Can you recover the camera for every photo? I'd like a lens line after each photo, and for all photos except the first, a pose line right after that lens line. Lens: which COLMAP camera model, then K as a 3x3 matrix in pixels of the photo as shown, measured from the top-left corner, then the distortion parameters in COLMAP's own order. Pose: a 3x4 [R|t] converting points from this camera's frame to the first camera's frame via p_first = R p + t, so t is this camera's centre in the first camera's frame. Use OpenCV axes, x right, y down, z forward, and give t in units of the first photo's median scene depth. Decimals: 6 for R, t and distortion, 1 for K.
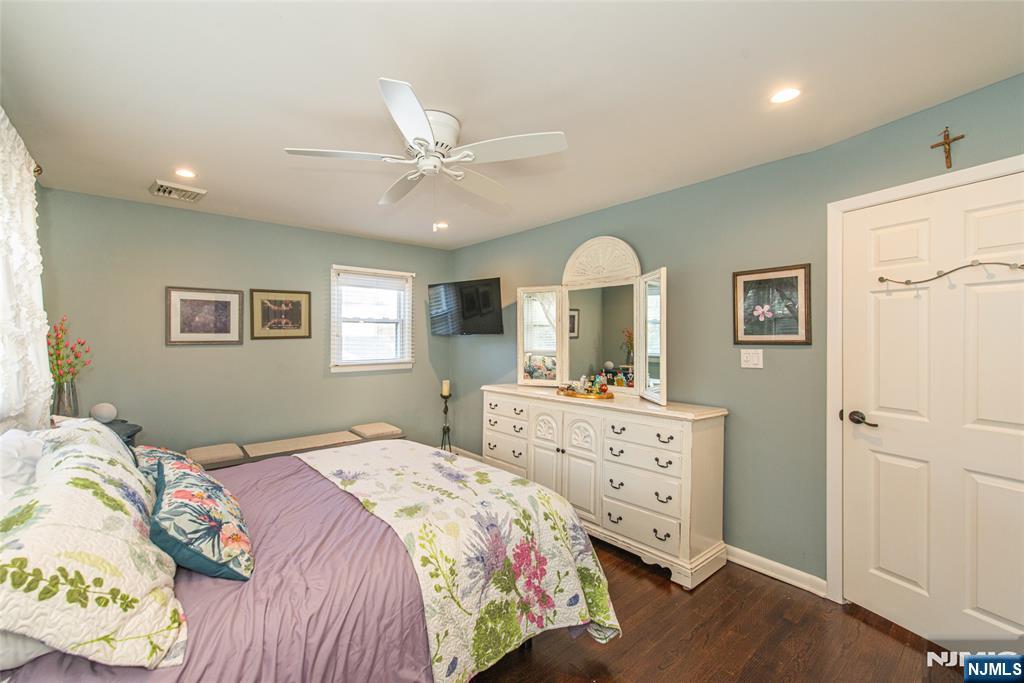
lens RADIAL K [[402.4, 0, 508.0], [0, 402.4, 338.4], [0, 0, 1]] dist [0.009099, -0.001370]
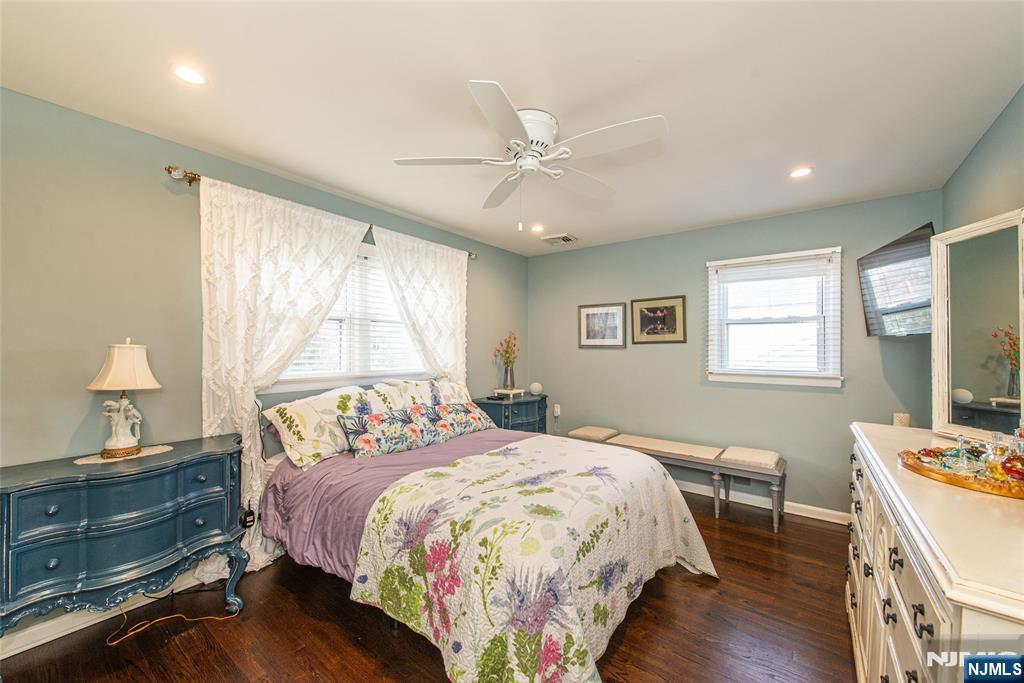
lens RADIAL K [[402.4, 0, 484.8], [0, 402.4, 345.9], [0, 0, 1]] dist [0.009099, -0.001370]
pose [[0.199393, -0.002081, -0.979917, 0.435556], [-0.006369, 0.999974, -0.003420, 0.015809], [0.979899, 0.006923, 0.199375, 0.391987]]
